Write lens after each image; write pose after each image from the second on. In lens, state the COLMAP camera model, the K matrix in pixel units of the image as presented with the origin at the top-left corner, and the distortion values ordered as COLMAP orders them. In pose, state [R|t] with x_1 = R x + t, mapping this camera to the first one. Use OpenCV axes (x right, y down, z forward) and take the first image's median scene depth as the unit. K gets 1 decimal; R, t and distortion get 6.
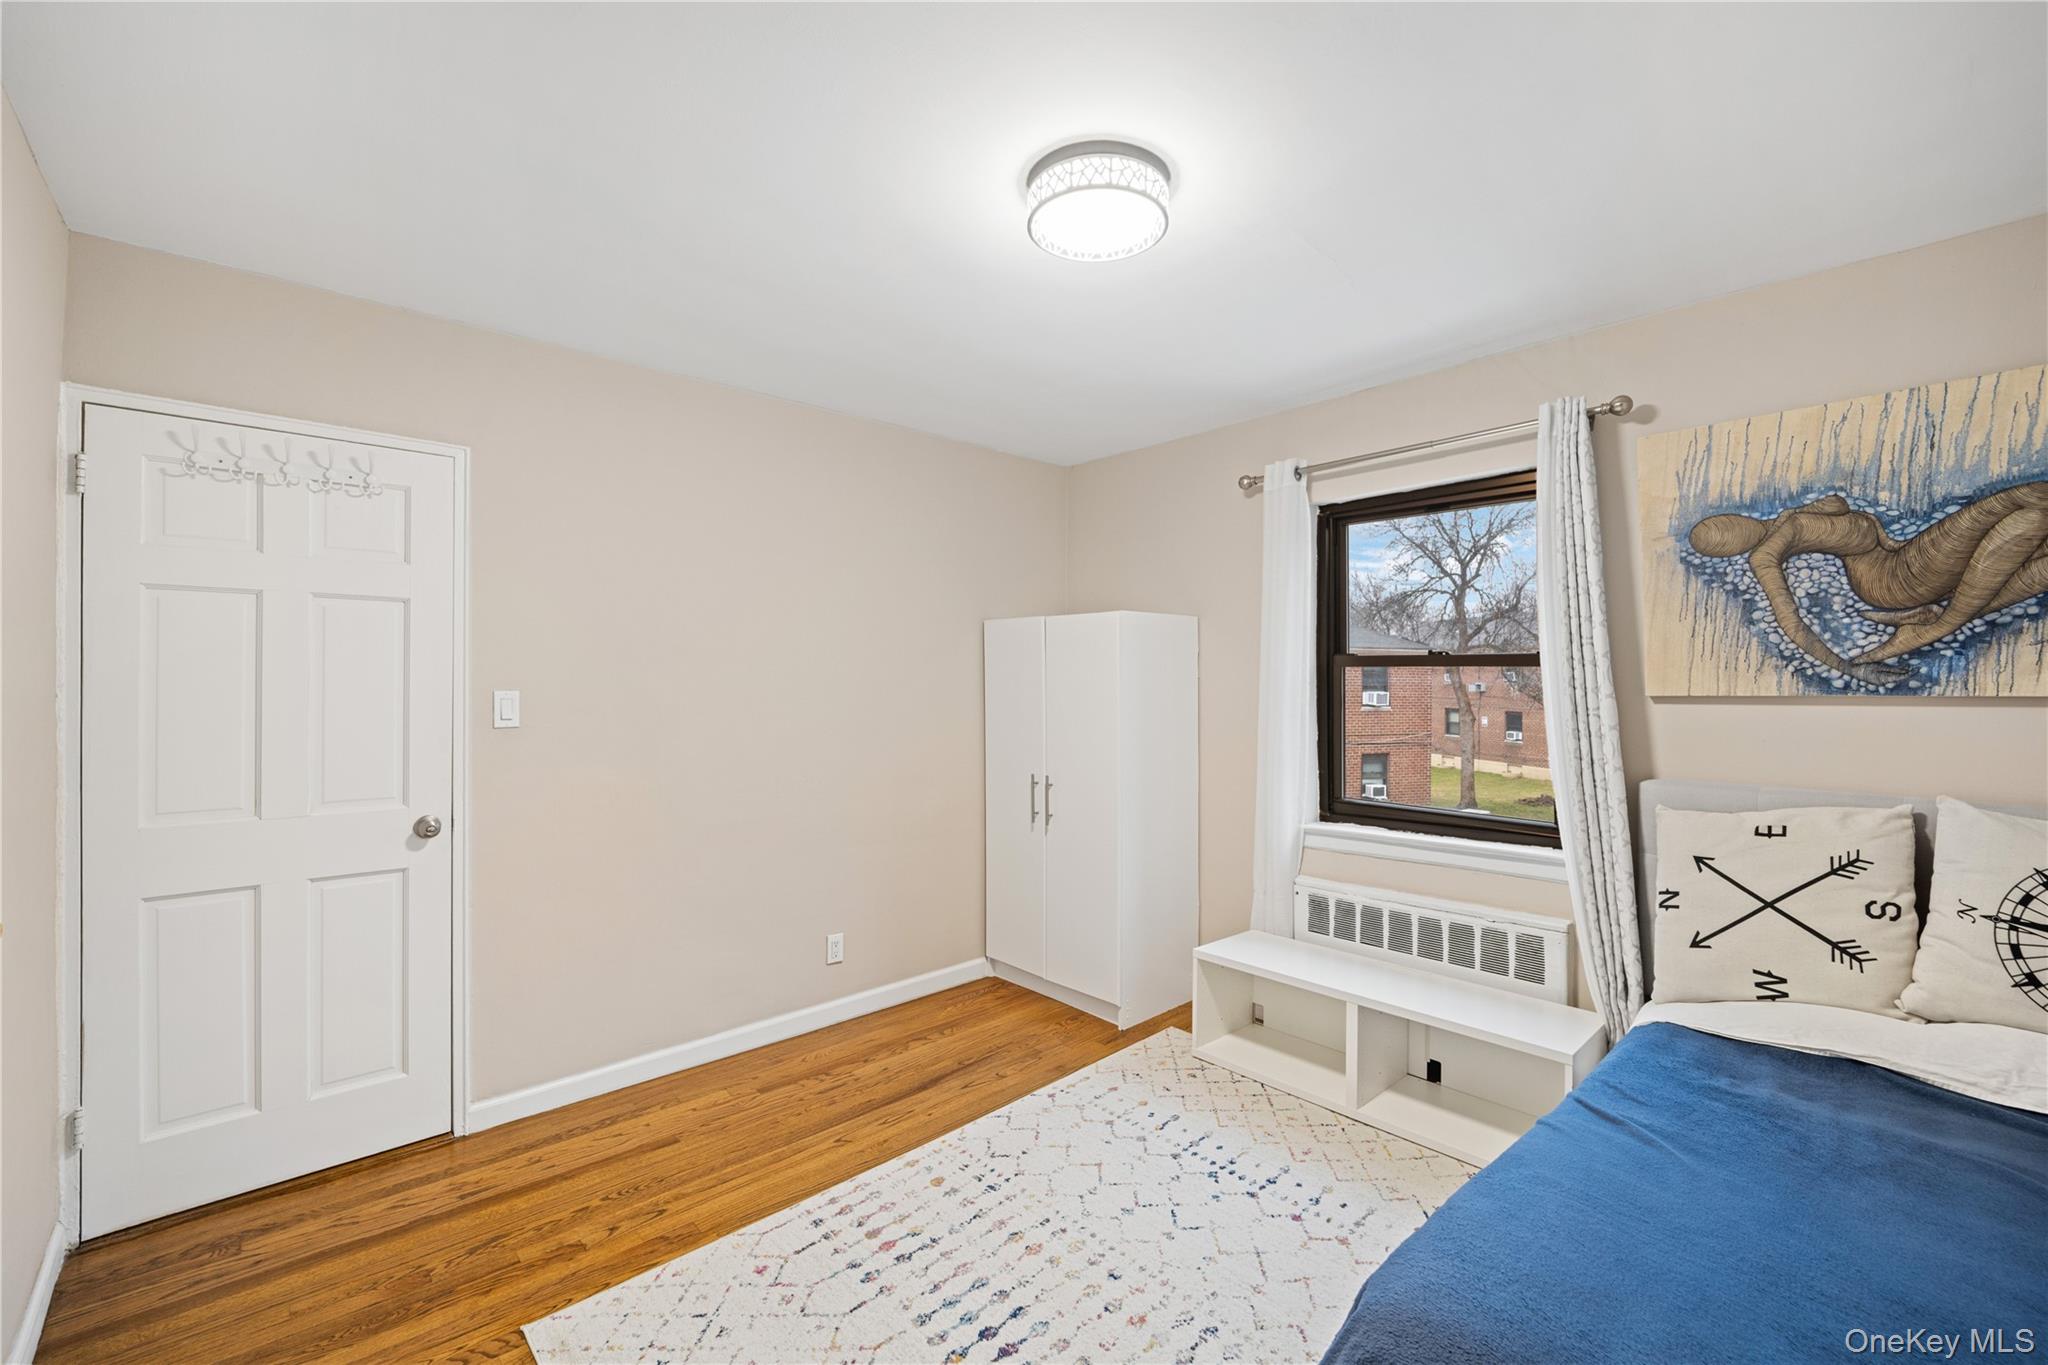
lens RADIAL K [[851.2, 0, 1029.8], [0, 851.2, 669.8], [0, 0, 1]] dist [-0.013633, 0.000103]
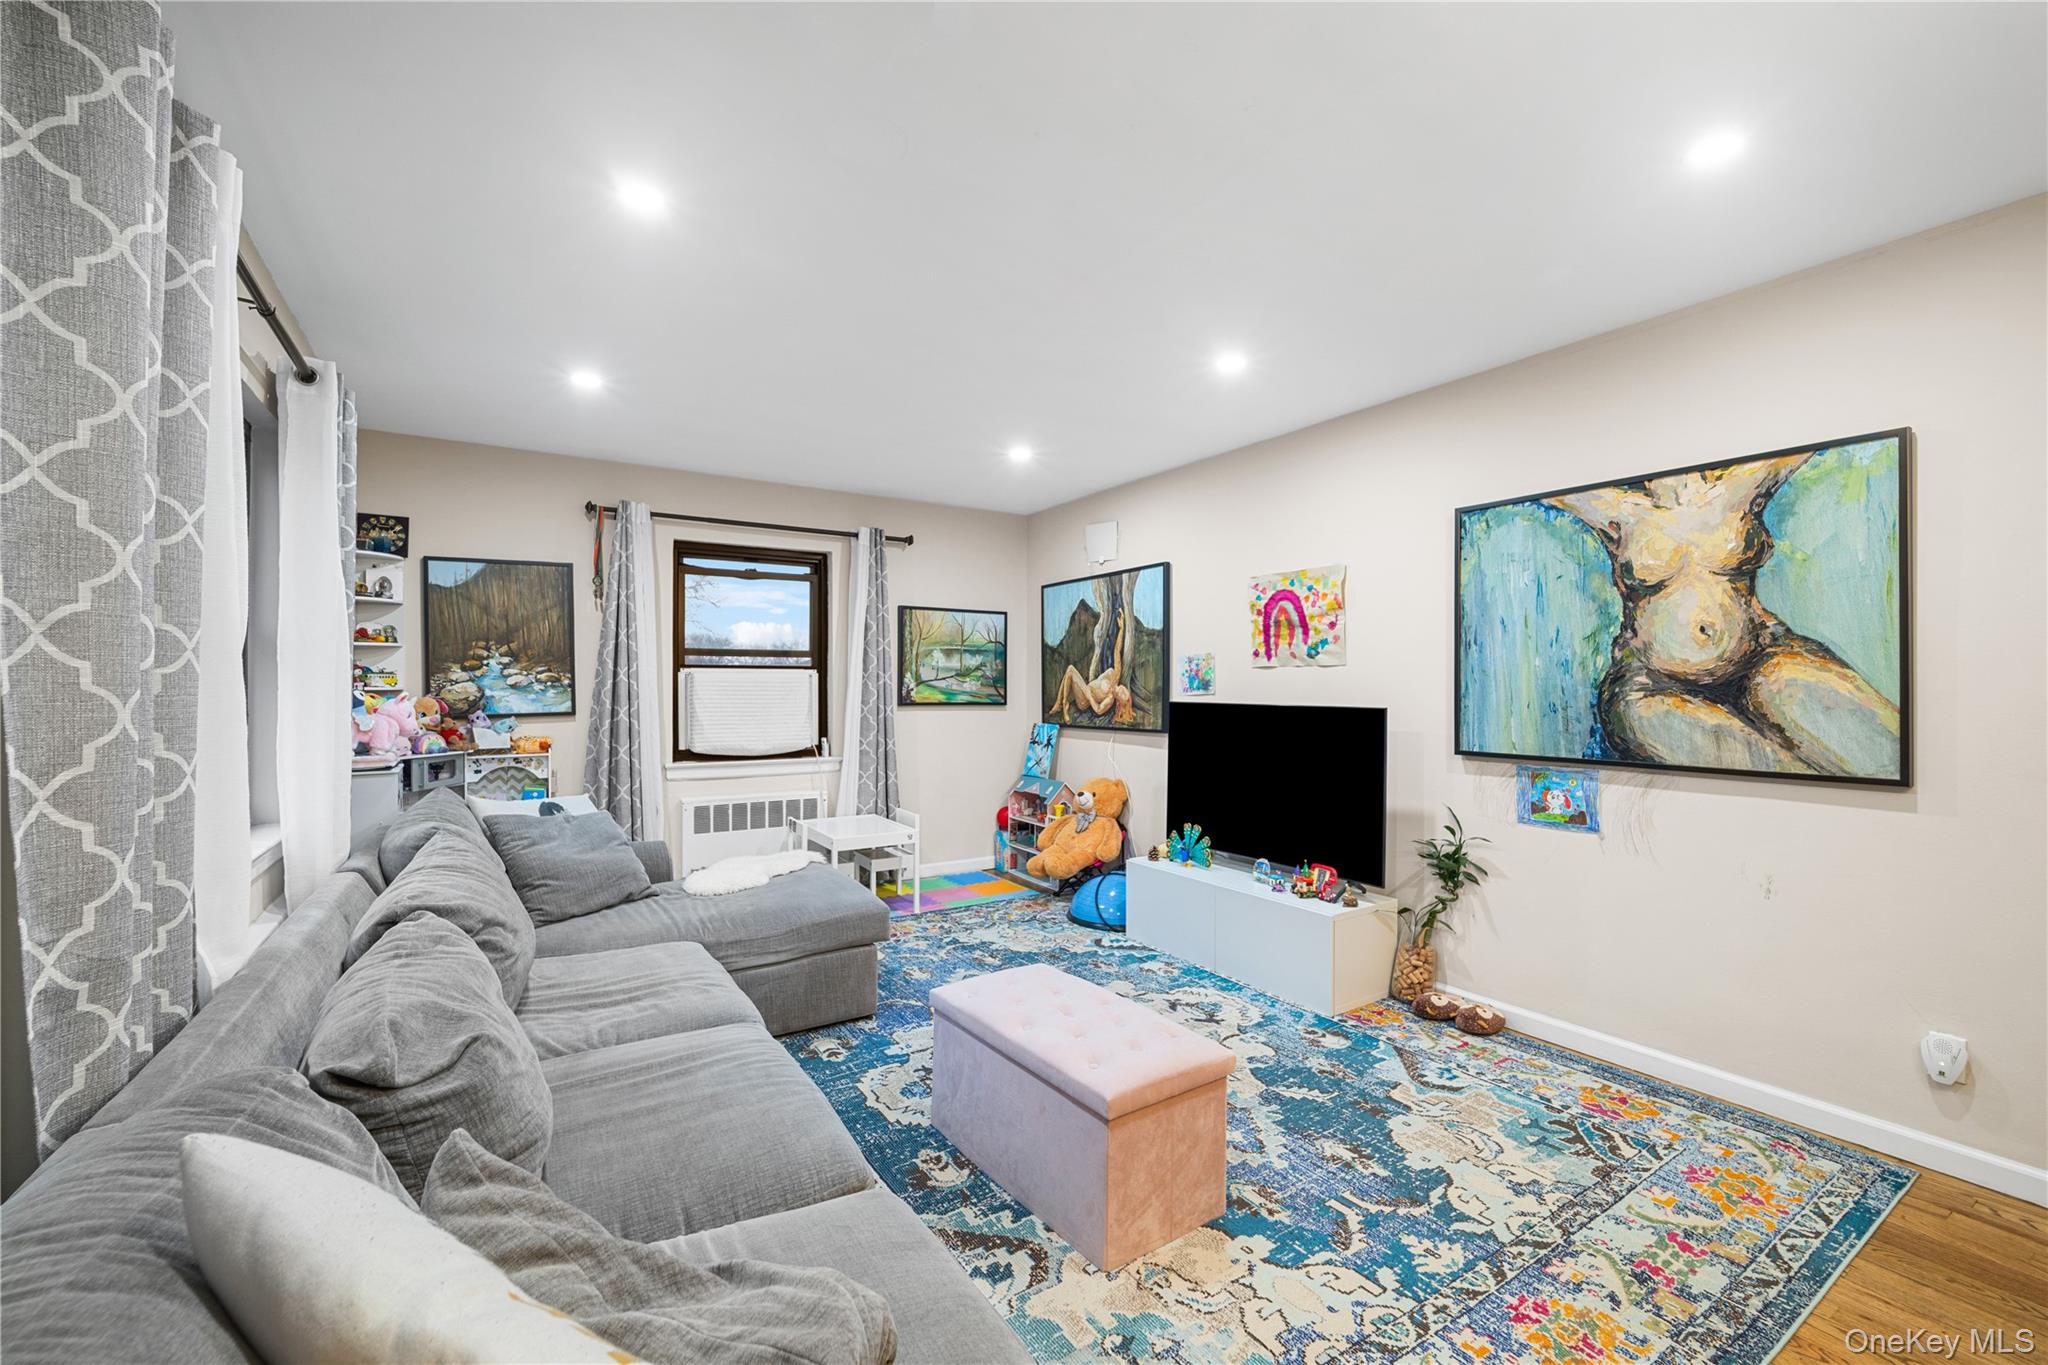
lens RADIAL K [[848.7, 0, 1033.9], [0, 848.7, 679.9], [0, 0, 1]] dist [-0.001530, -0.006663]
pose [[0.179679, 0.006149, 0.983706, -1.501697], [-0.010440, 0.999936, -0.004344, 0.055679], [-0.983670, -0.009490, 0.179732, 0.200401]]
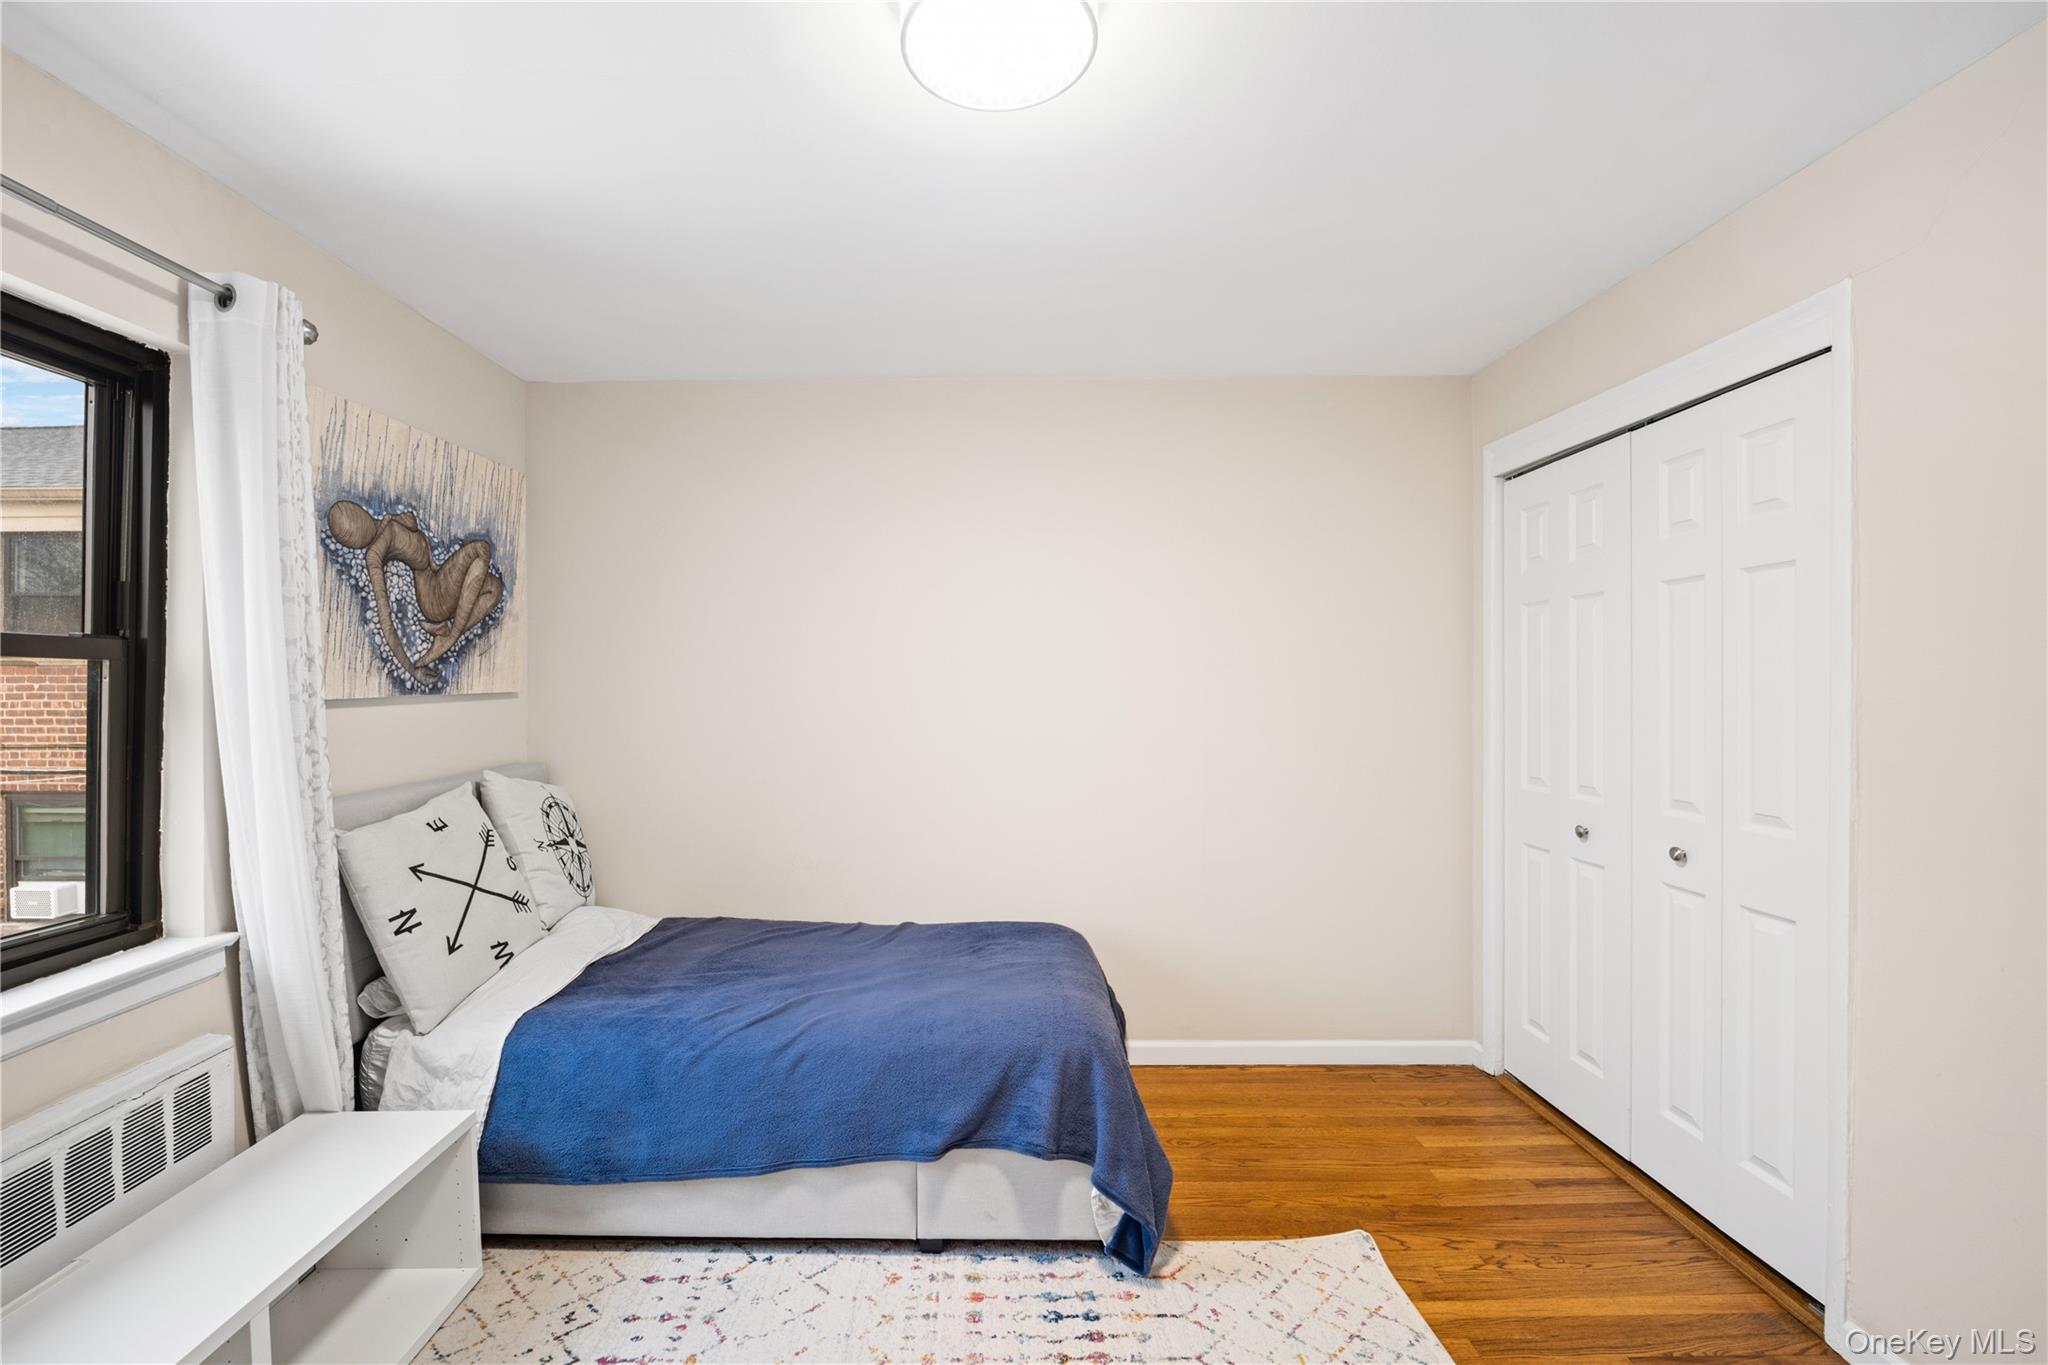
lens RADIAL K [[858.5, 0, 984.4], [0, 858.5, 688.1], [0, 0, 1]] dist [-0.001605, -0.007105]
pose [[-0.729155, -0.004210, 0.684336, -0.337926], [-0.006612, 0.999978, -0.000893, 0.016315], [-0.684317, -0.005176, -0.729166, 1.265377]]
